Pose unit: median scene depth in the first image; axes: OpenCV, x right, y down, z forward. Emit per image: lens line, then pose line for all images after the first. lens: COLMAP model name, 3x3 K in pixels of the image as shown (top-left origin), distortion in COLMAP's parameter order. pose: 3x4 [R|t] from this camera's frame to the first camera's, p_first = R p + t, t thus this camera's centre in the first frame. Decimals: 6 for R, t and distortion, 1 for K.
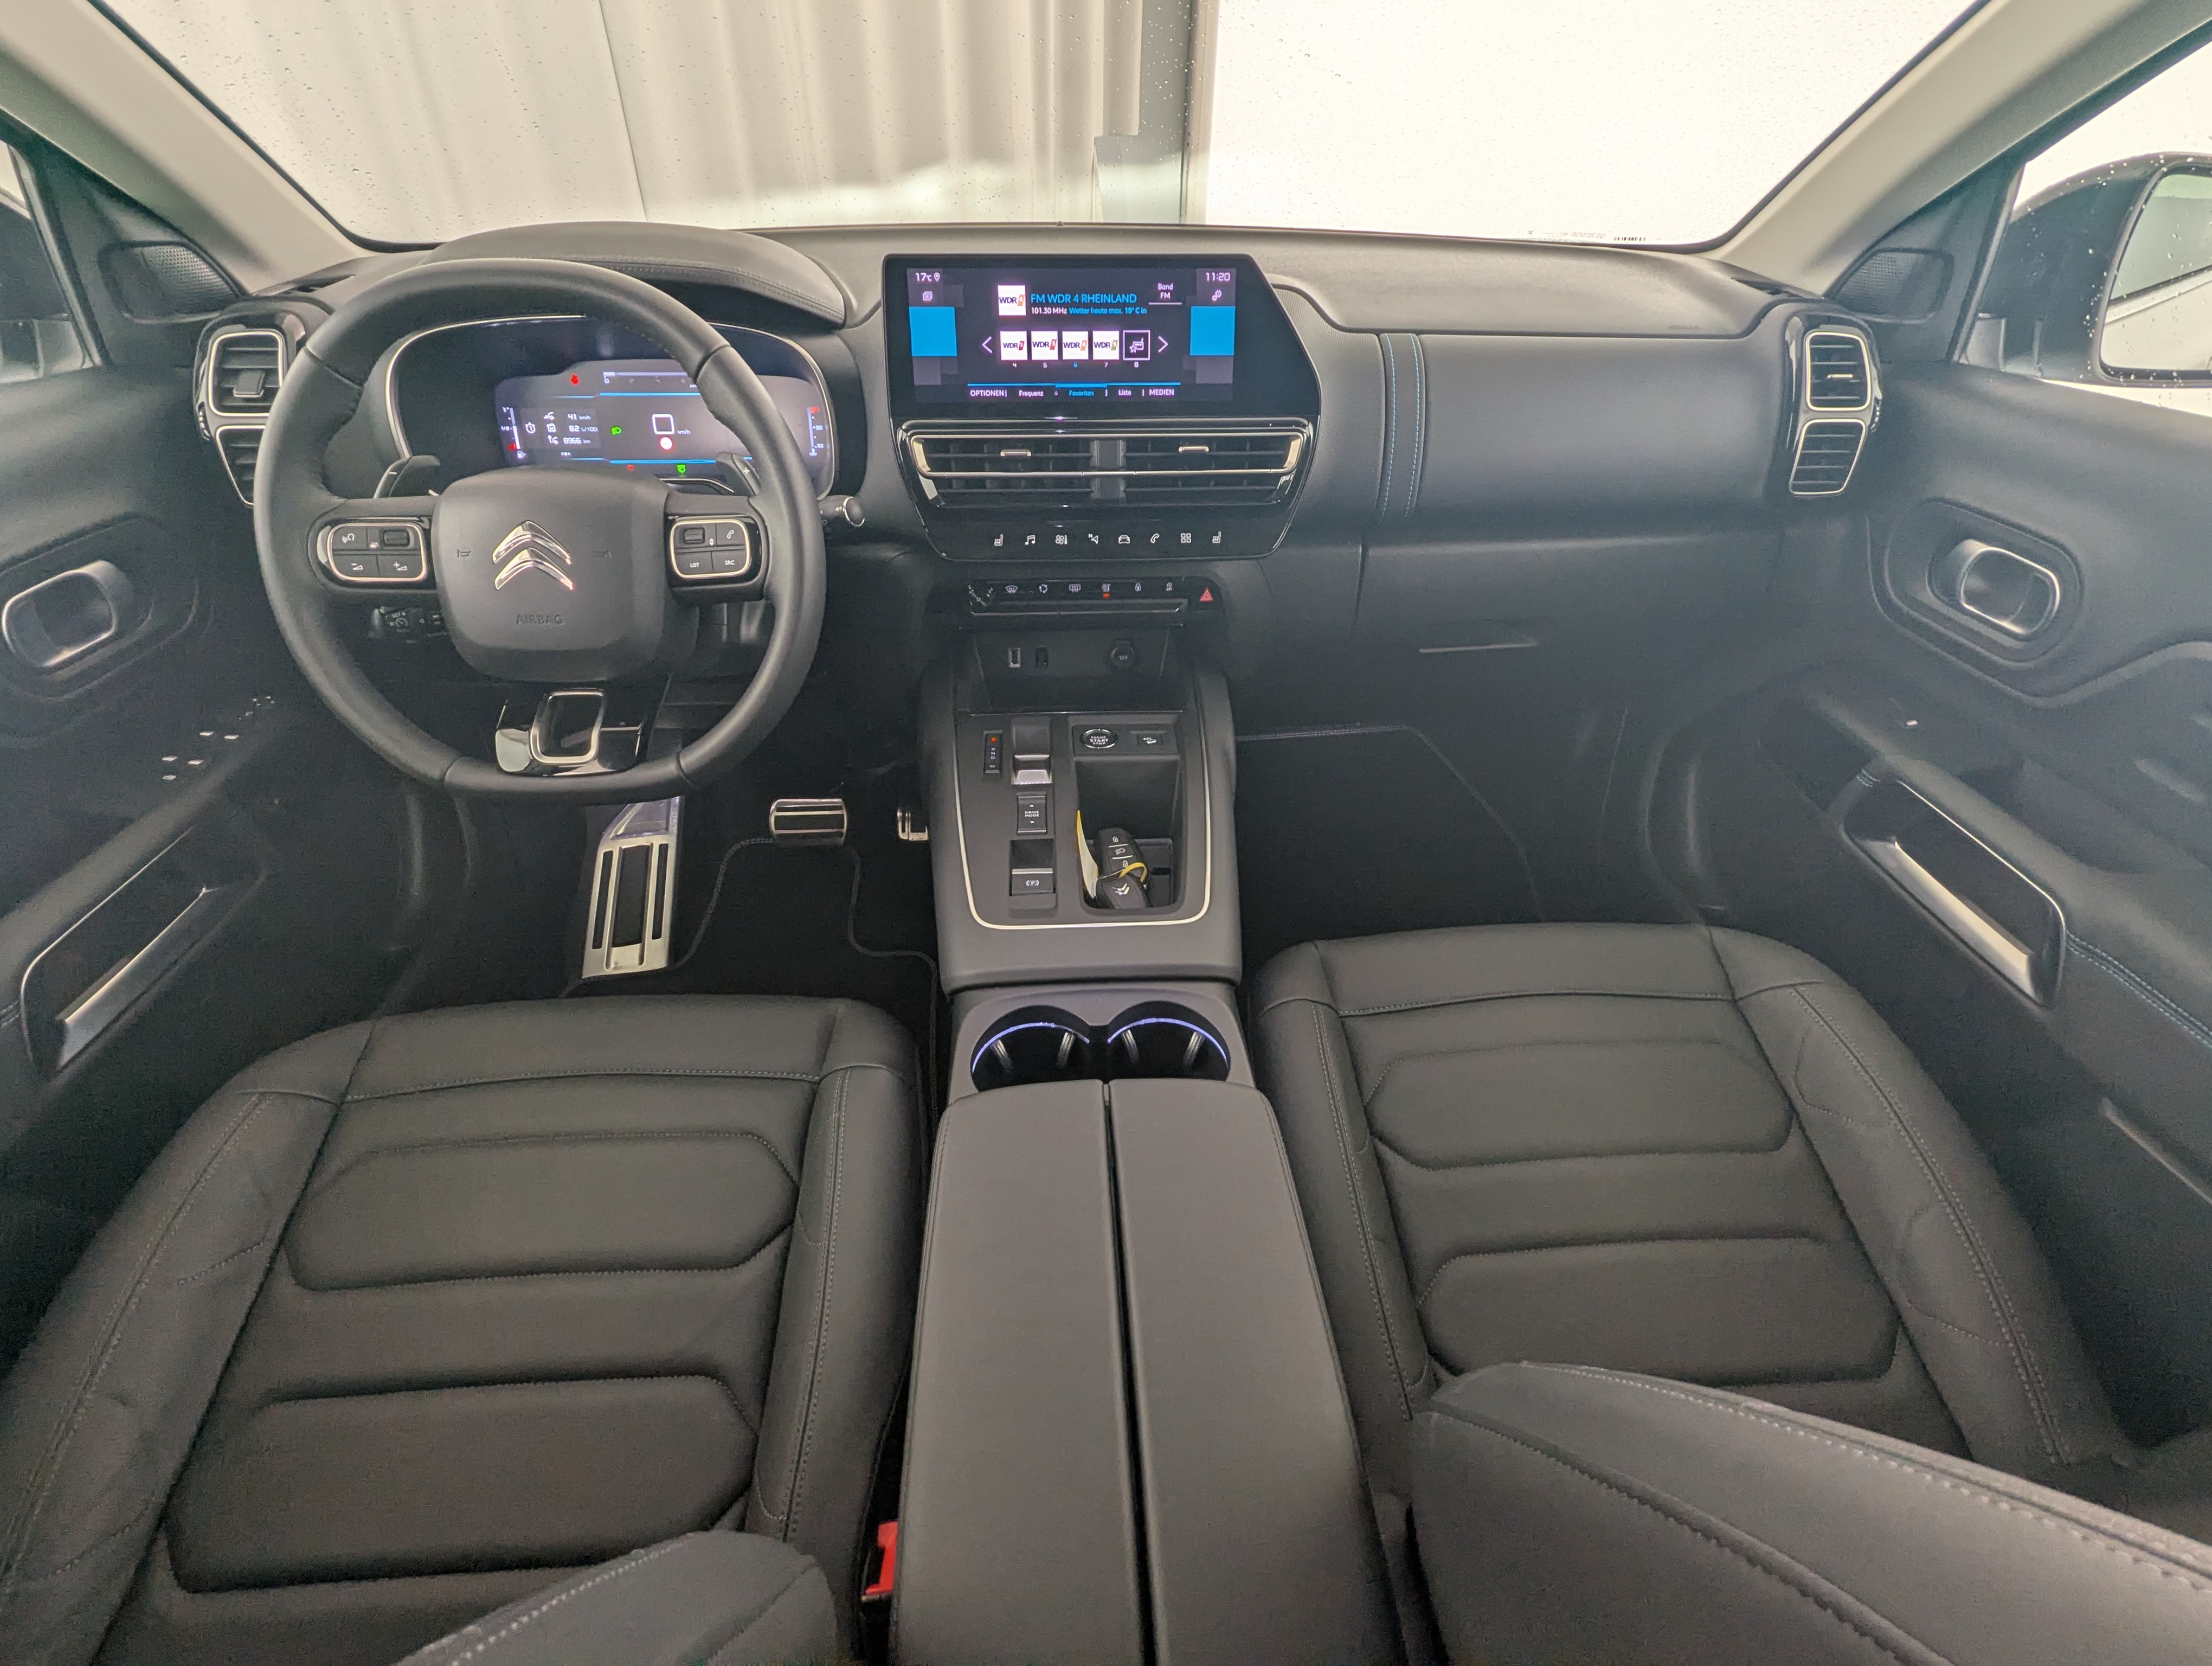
lens RADIAL K [[1053.1, 0, 1104.4], [0, 1053.1, 834.0], [0, 0, 1]] dist [-0.003155, 0.000927]
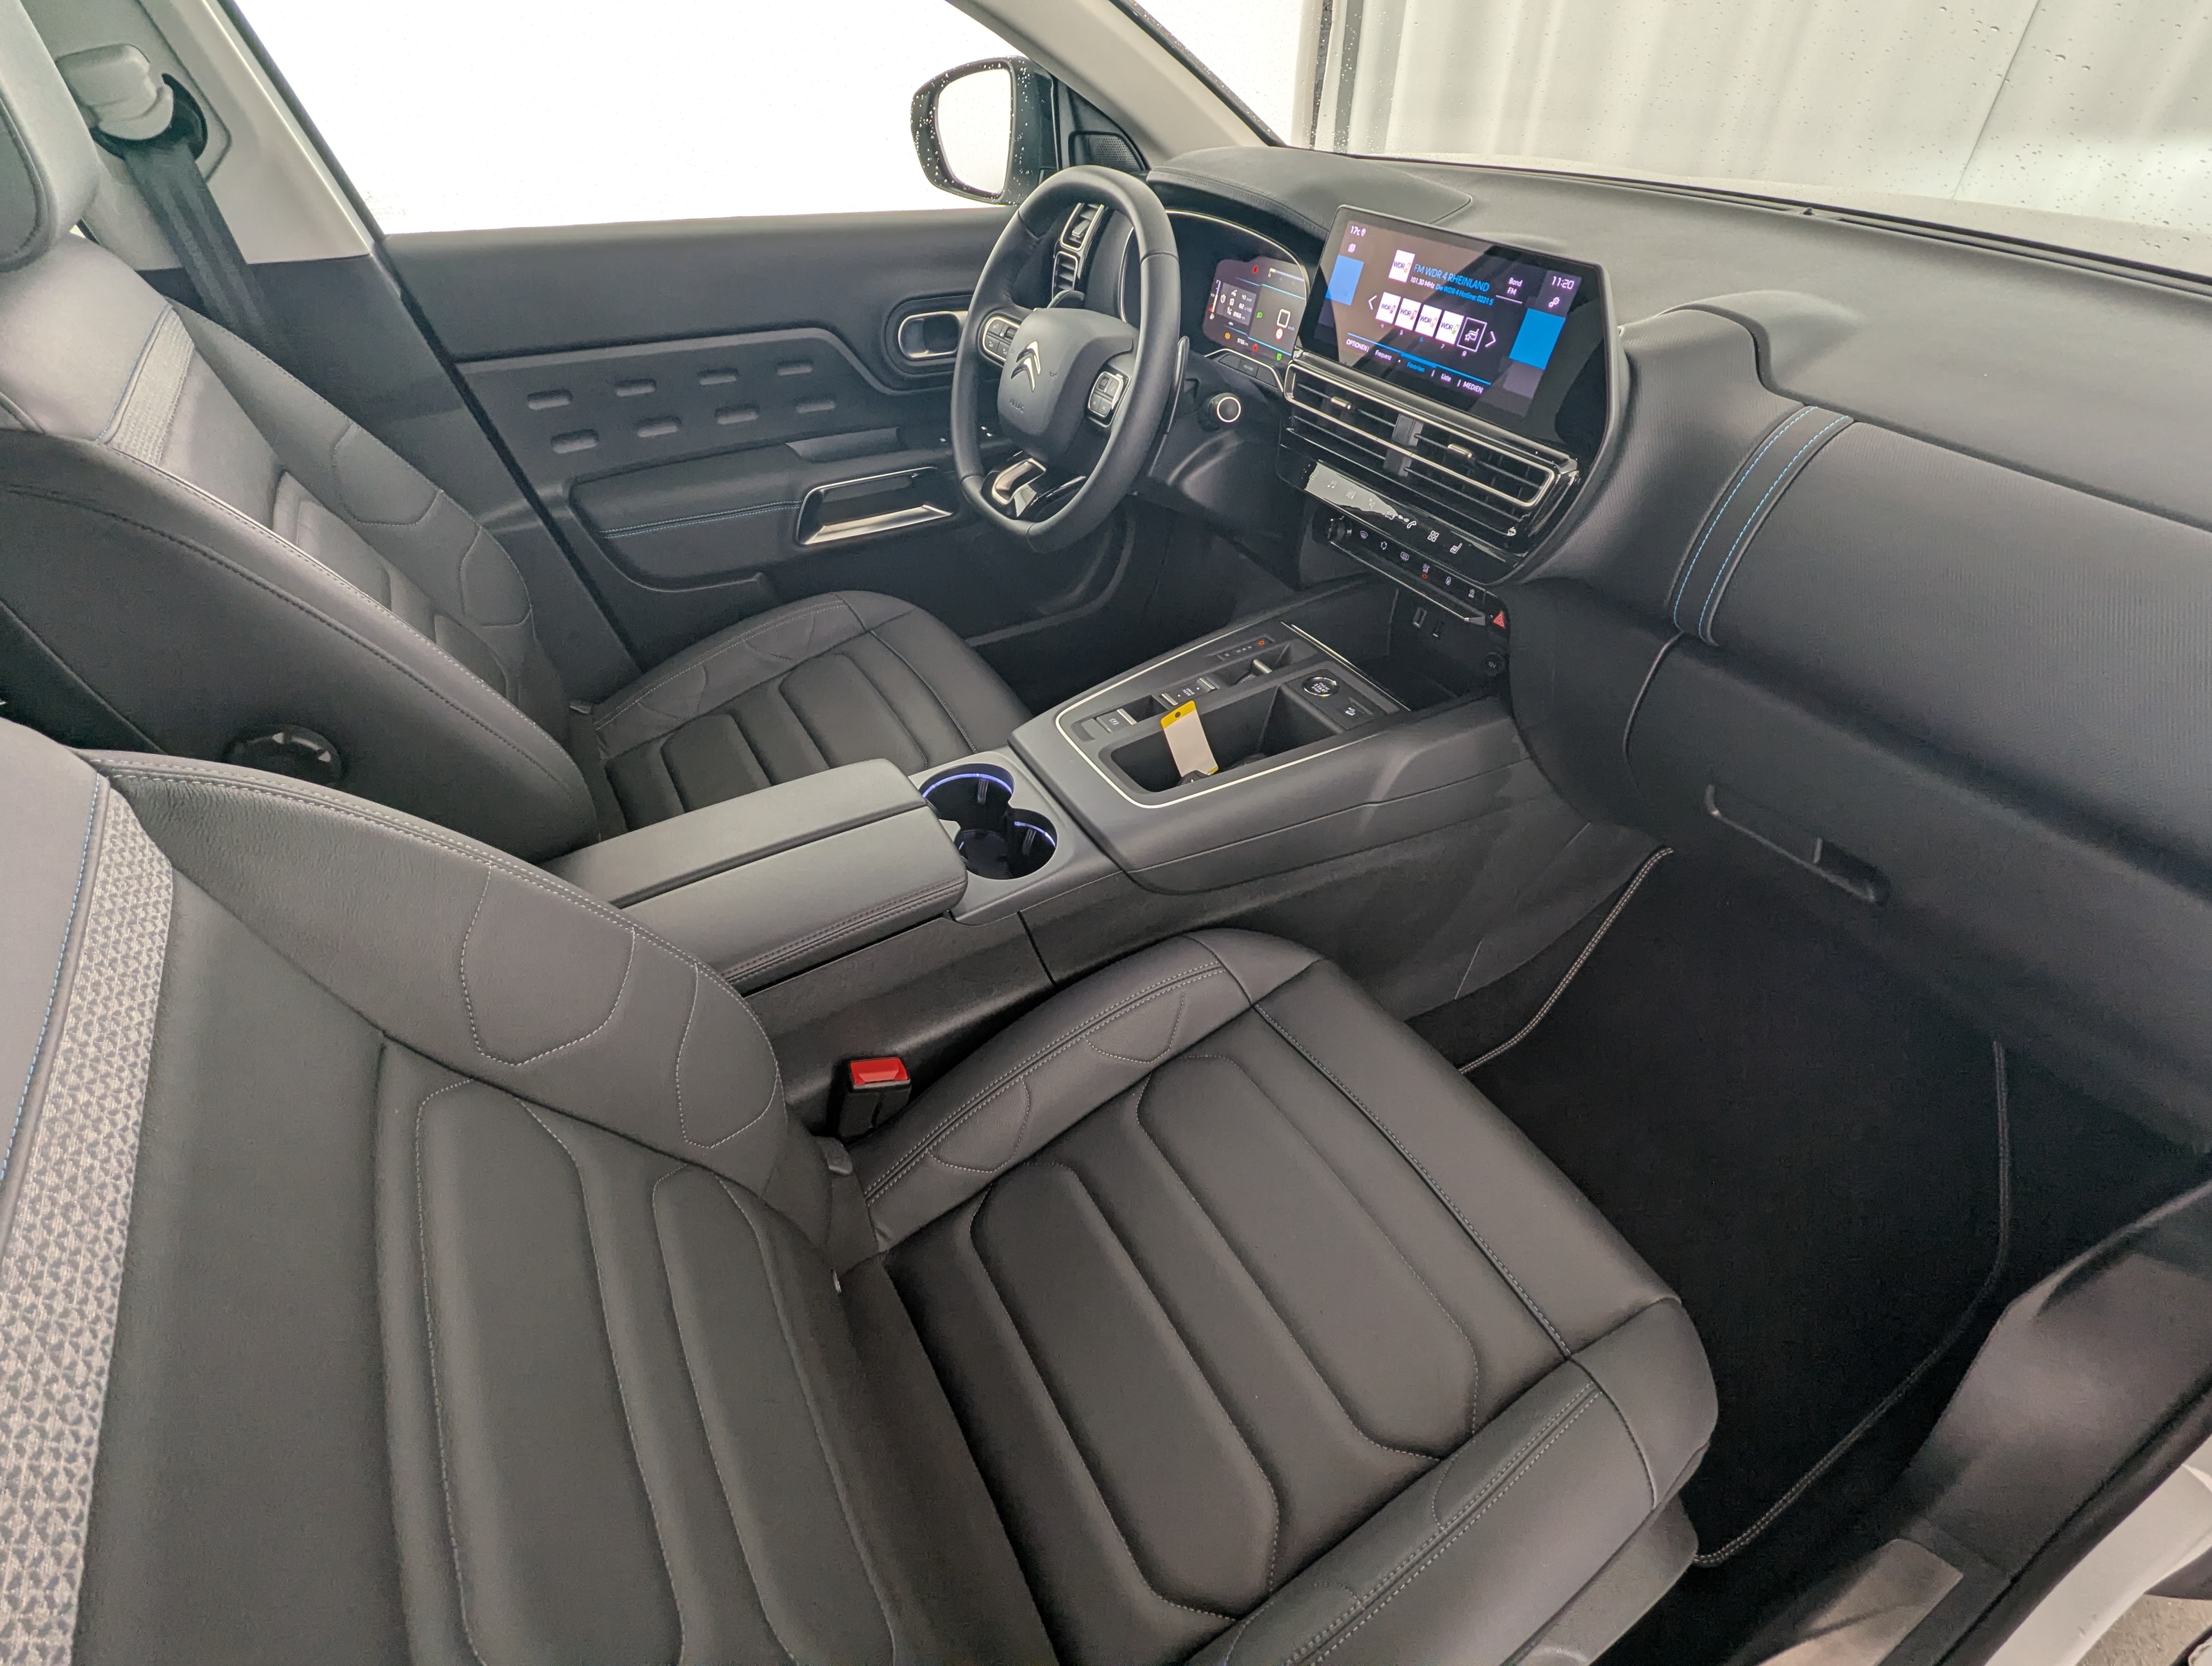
lens RADIAL K [[1053.1, 0, 1104.4], [0, 1053.1, 834.0], [0, 0, 1]] dist [-0.003155, 0.000927]
pose [[0.446731, 0.562252, -0.695919, 0.824405], [-0.510985, 0.798846, 0.317394, -0.224565], [0.734388, 0.213815, 0.644172, 0.206266]]
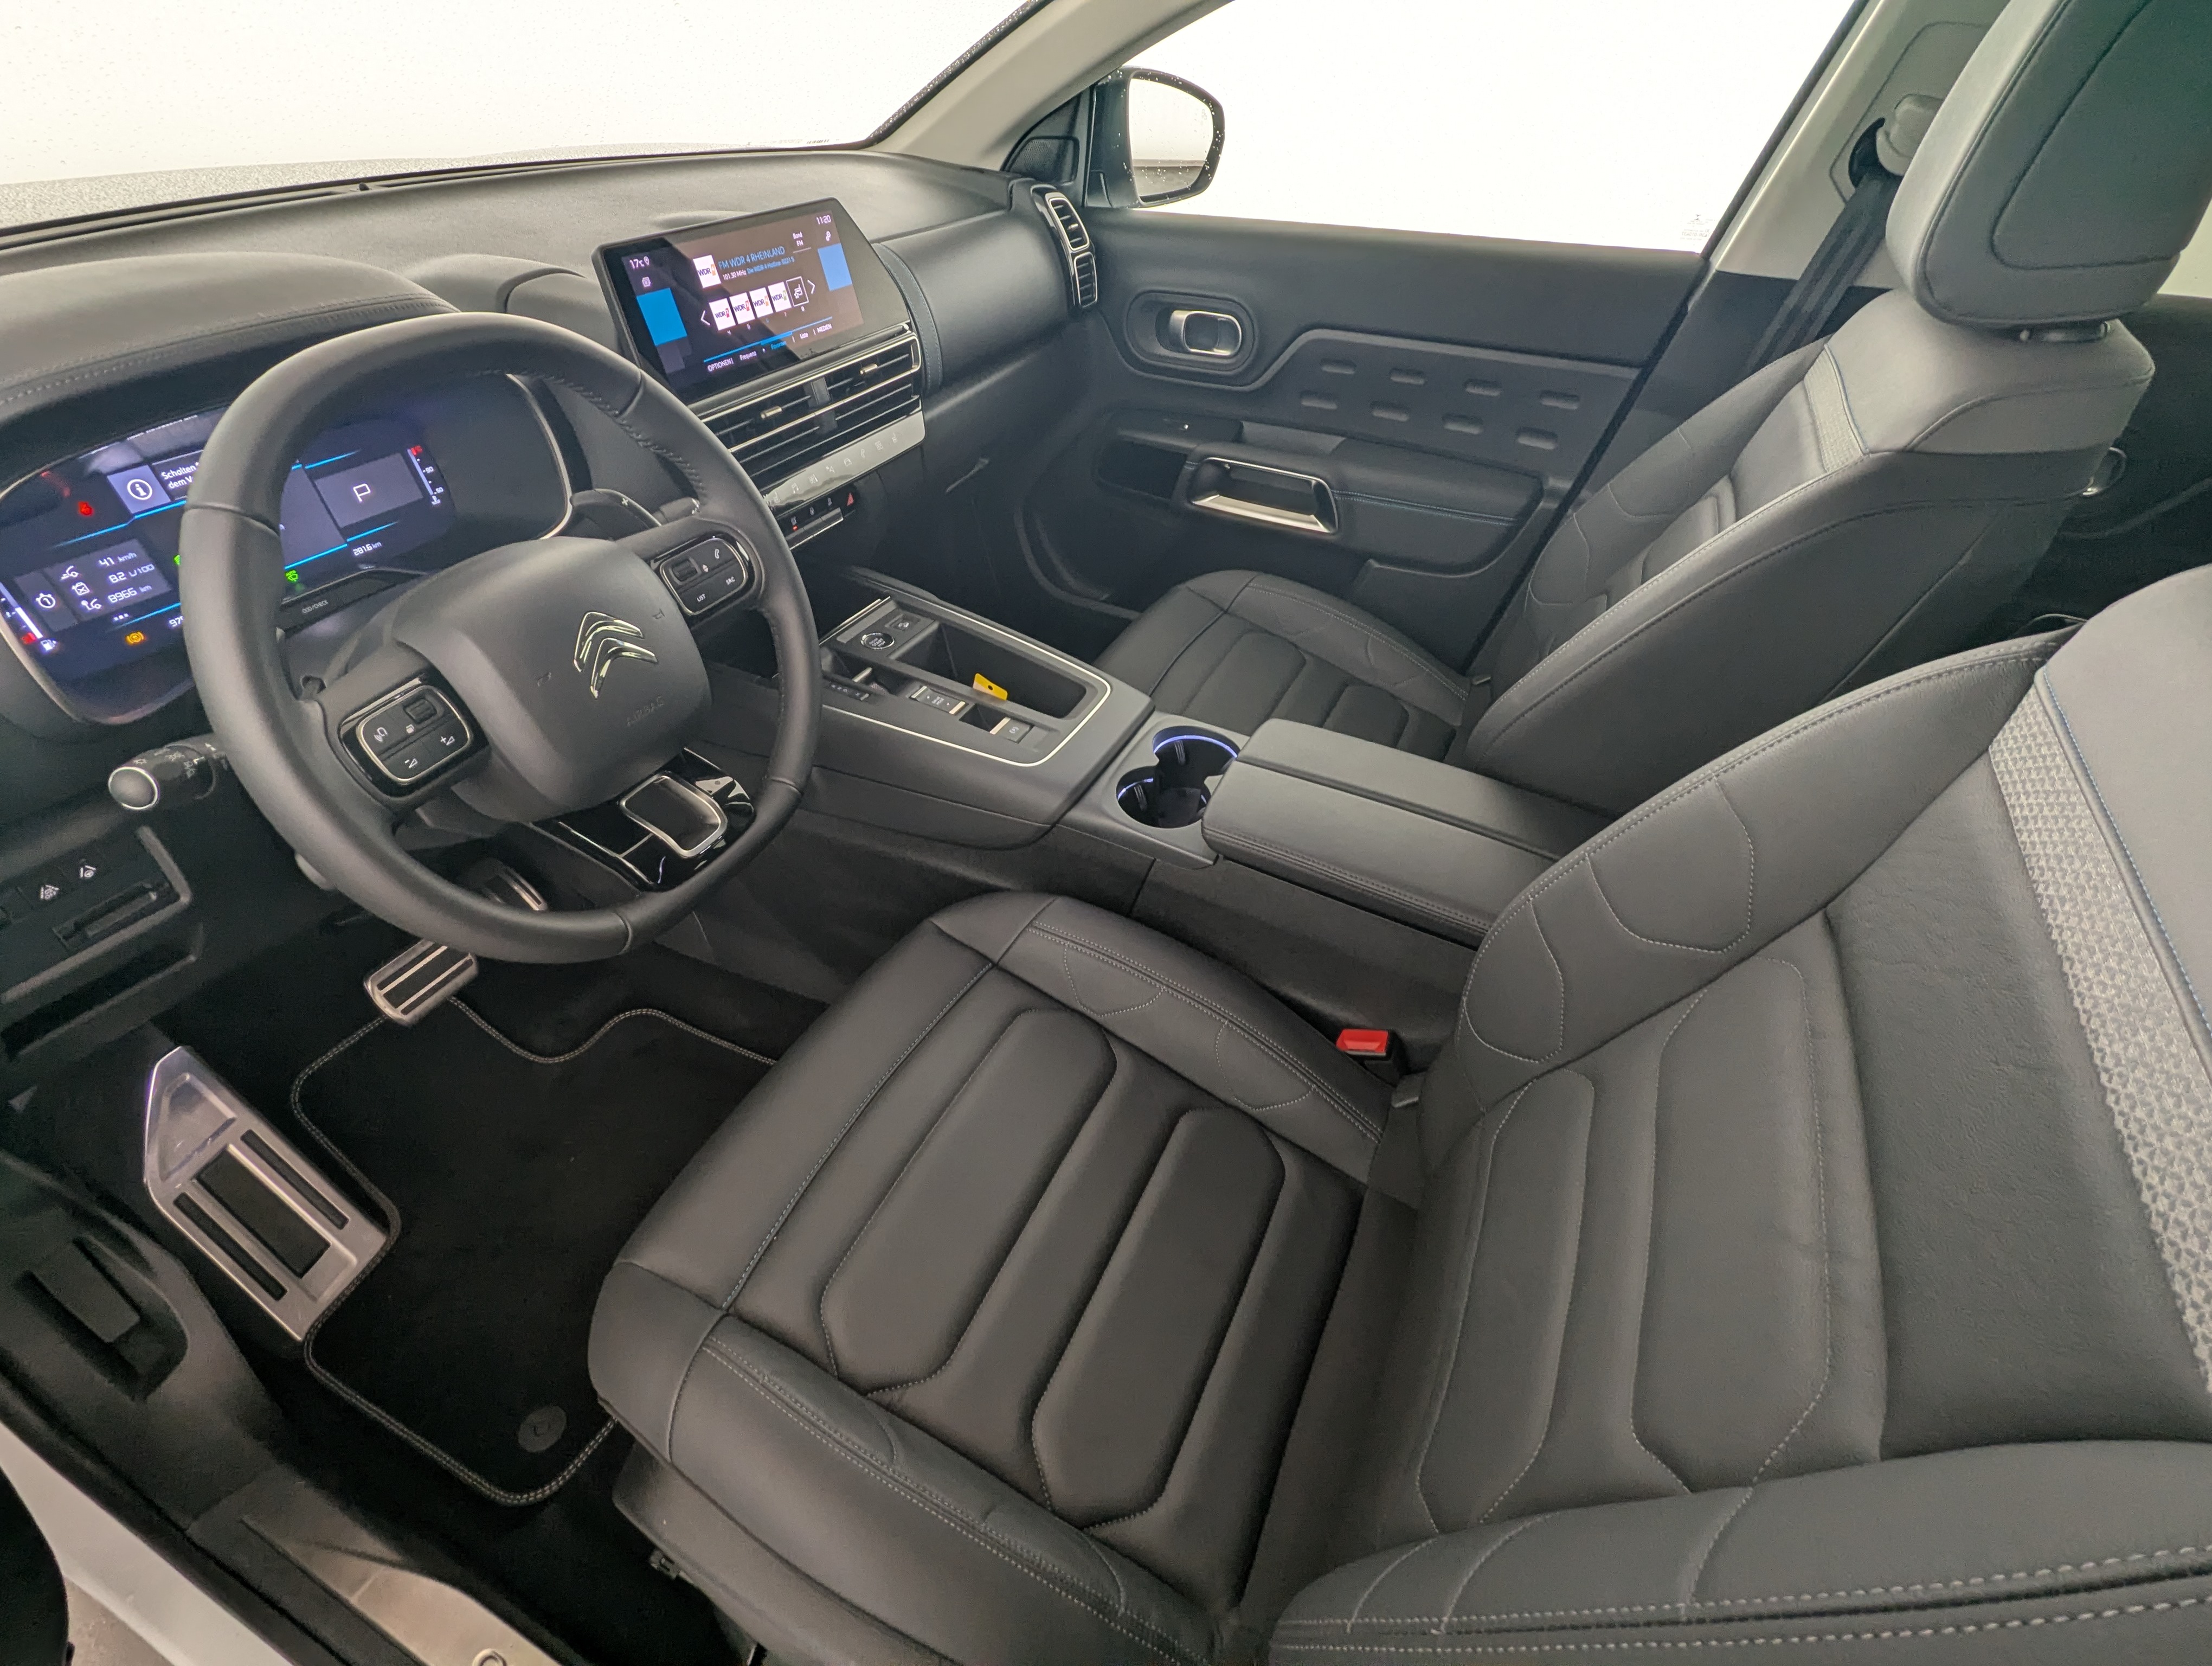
lens RADIAL K [[1053.1, 0, 1104.4], [0, 1053.1, 834.0], [0, 0, 1]] dist [-0.003155, 0.000927]
pose [[0.483763, -0.545097, 0.684720, -0.893611], [0.473420, 0.821000, 0.319111, -0.189534], [-0.736102, 0.169786, 0.655230, 0.115774]]
